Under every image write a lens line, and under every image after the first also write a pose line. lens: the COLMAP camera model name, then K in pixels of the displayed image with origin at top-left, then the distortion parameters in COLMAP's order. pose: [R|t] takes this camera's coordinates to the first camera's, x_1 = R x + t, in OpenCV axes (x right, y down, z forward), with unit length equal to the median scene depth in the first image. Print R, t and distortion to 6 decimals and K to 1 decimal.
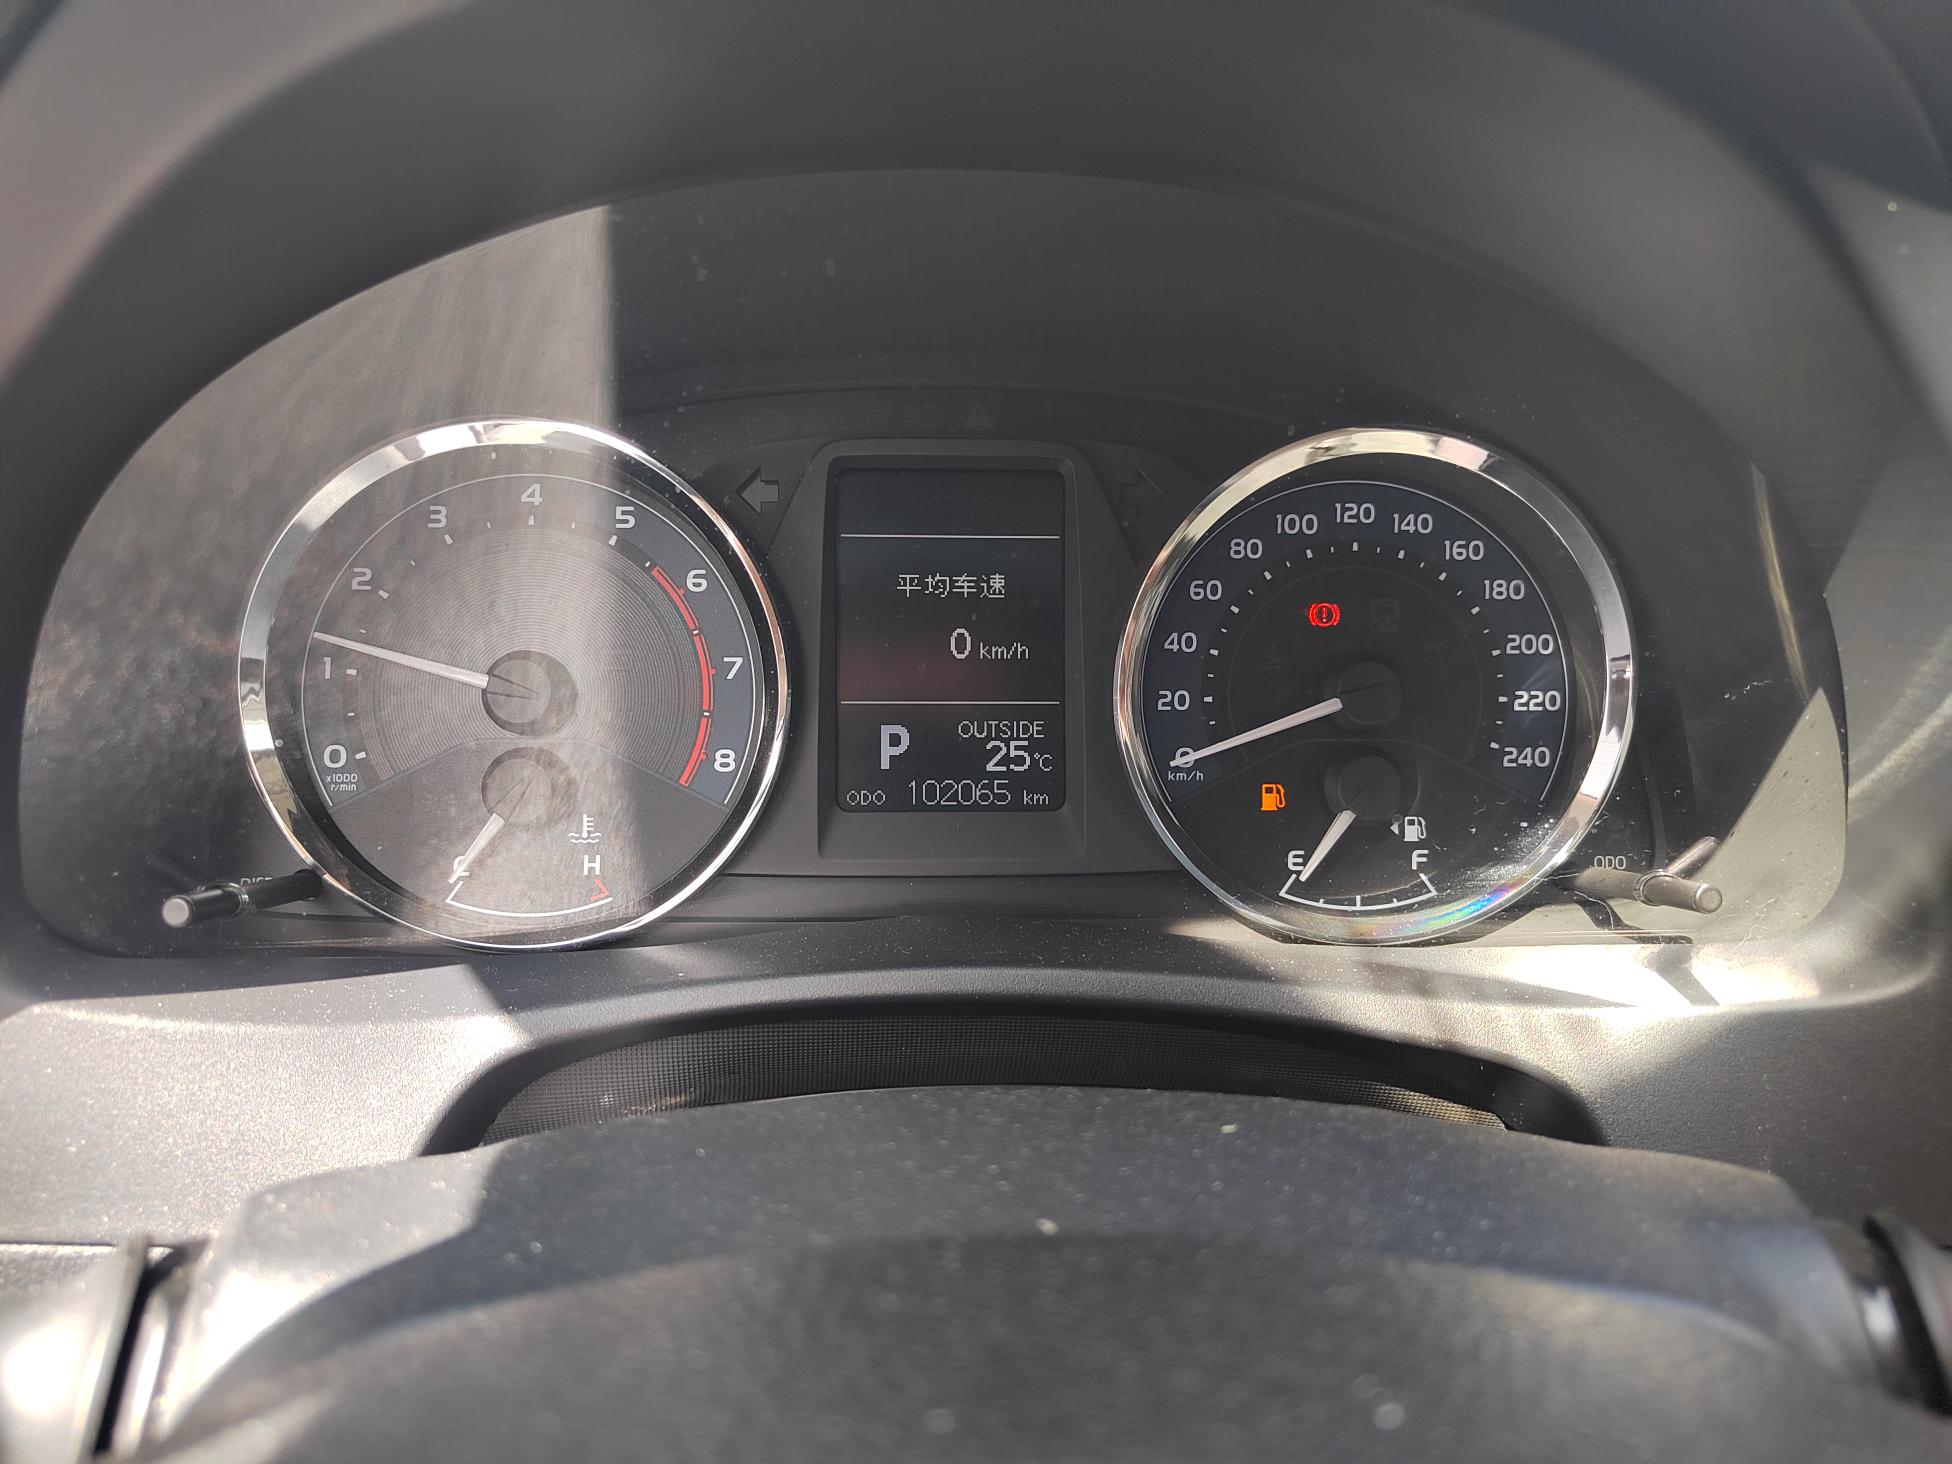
lens RADIAL K [[1334.0, 0, 979.2], [0, 1334.0, 729.9], [0, 0, 1]] dist [0.021086, 0.001947]
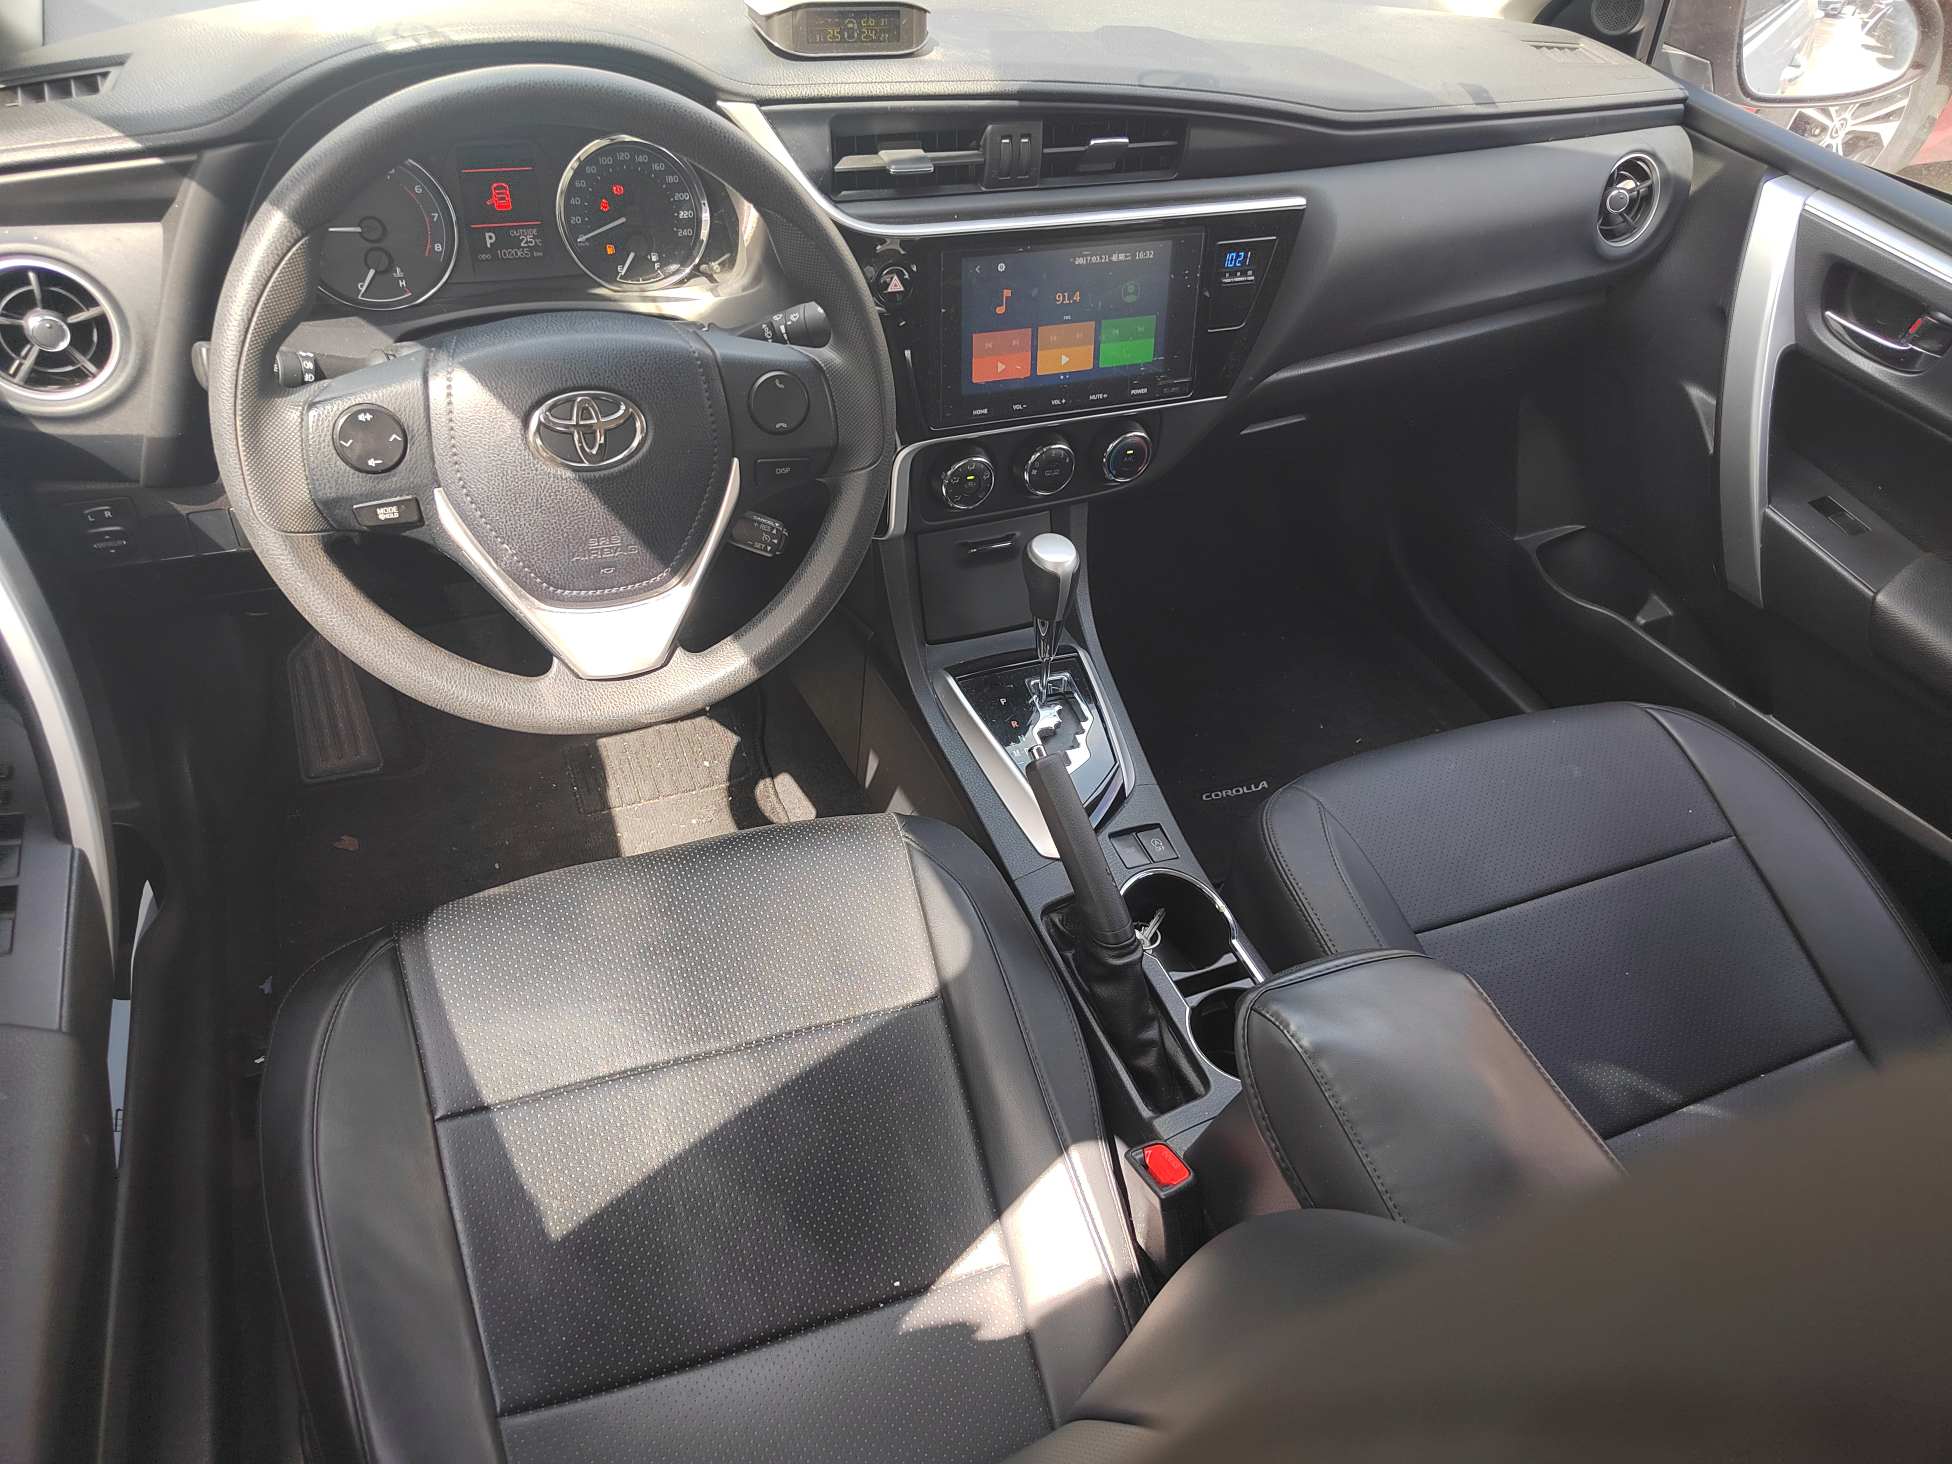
lens RADIAL K [[1334.0, 0, 985.2], [0, 1334.0, 740.8], [0, 0, 1]] dist [0.021086, 0.001947]
pose [[0.923146, -0.187509, 0.335622, -0.281985], [0.034908, 0.910269, 0.412543, -0.185952], [-0.382862, -0.369122, 0.846856, -2.734738]]
